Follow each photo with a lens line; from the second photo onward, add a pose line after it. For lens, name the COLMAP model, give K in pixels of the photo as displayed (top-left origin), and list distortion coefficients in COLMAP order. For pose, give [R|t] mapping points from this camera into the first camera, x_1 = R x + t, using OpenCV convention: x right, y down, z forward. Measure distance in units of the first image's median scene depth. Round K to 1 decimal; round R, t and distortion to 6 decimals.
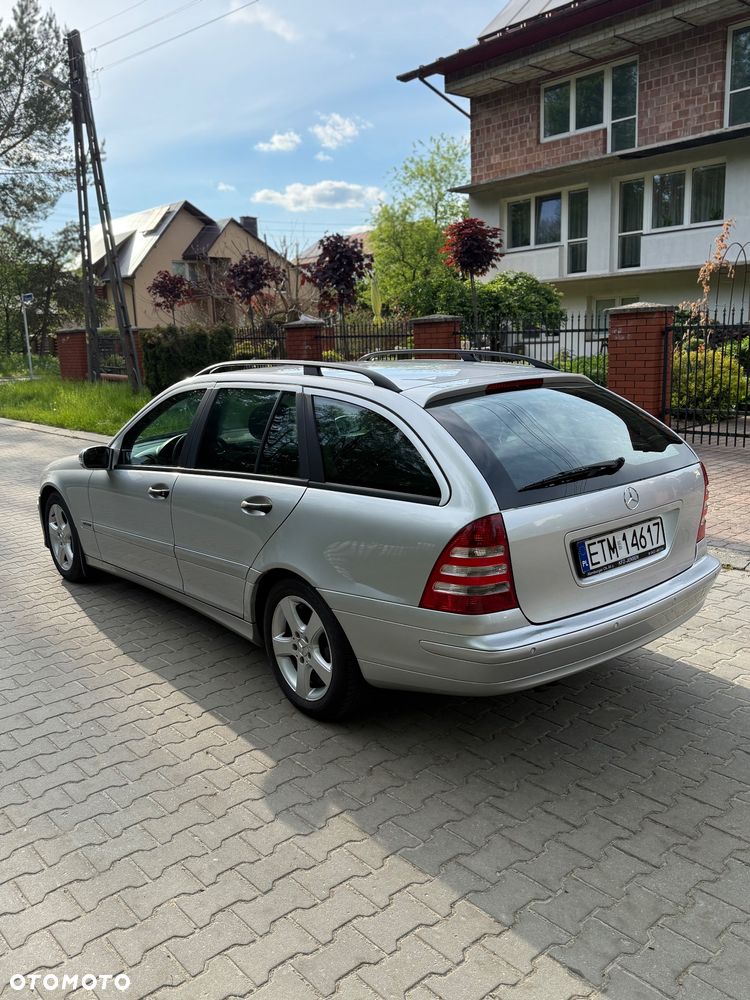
lens RADIAL K [[830.4, 0, 389.9], [0, 830.4, 497.6], [0, 0, 1]] dist [0.075037, -0.117911]
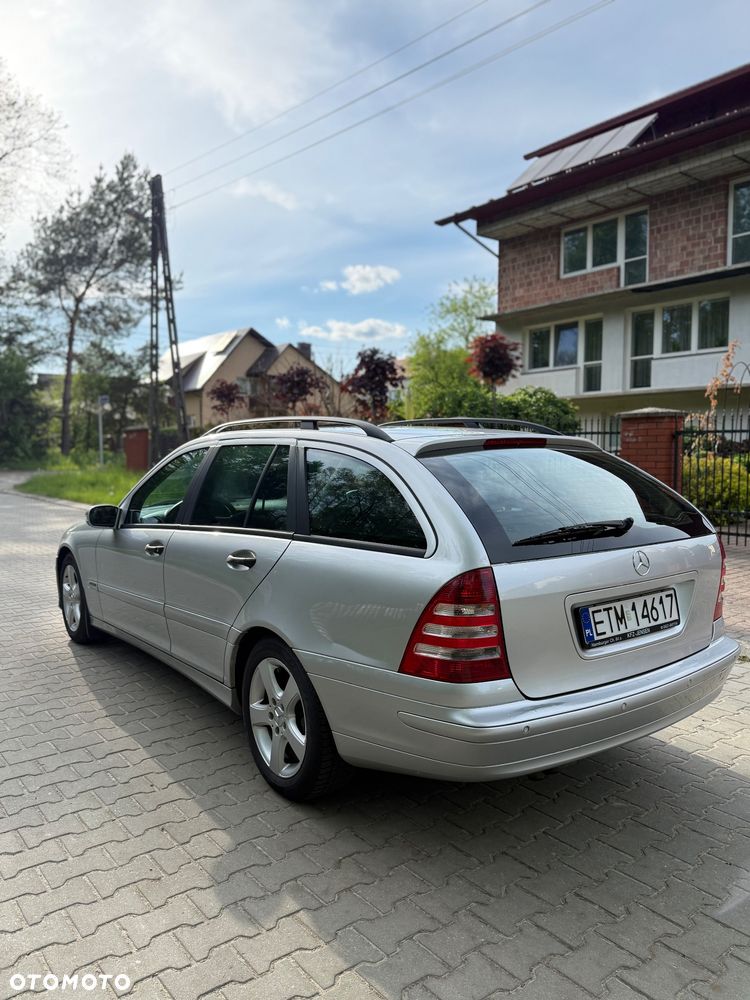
lens RADIAL K [[749.6, 0, 384.0], [0, 749.6, 500.1], [0, 0, 1]] dist [0.033376, -0.047077]
pose [[0.997936, 0.036456, -0.052867, 0.035040], [-0.042759, 0.991428, -0.123459, 0.031016], [0.047913, 0.125465, 0.990940, 0.116092]]
